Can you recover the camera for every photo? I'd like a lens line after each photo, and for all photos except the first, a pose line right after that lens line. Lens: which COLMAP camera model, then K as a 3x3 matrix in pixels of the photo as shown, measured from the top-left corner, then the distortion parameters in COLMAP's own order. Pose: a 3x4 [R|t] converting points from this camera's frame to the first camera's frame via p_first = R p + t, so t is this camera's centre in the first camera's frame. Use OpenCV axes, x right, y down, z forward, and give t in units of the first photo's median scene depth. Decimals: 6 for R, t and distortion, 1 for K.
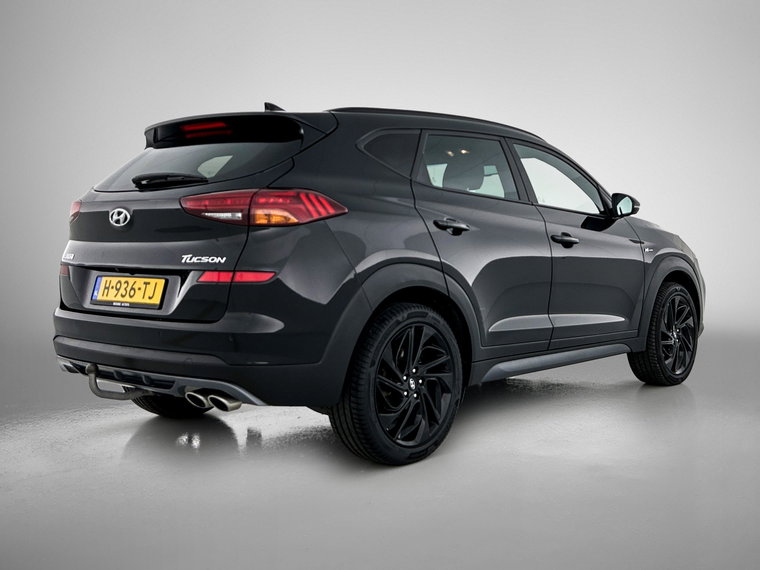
lens RADIAL K [[563.1, 0, 380.7], [0, 563.1, 271.3], [0, 0, 1]] dist [0.004423, -0.002380]
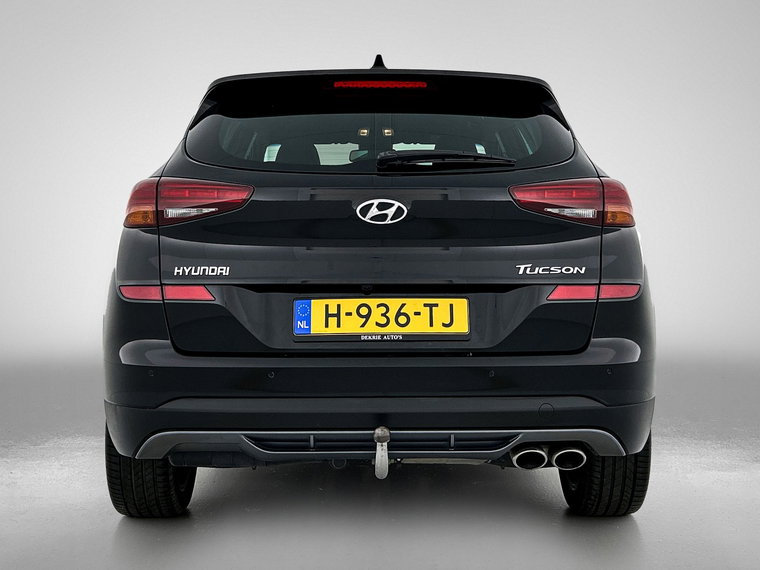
lens RADIAL K [[563.1, 0, 380.7], [0, 563.1, 271.3], [0, 0, 1]] dist [0.004423, -0.002380]
pose [[0.894740, -0.022893, 0.446001, -0.782097], [0.026879, 0.999635, -0.002614, -0.021260], [-0.445778, 0.014327, 0.895029, 0.390246]]
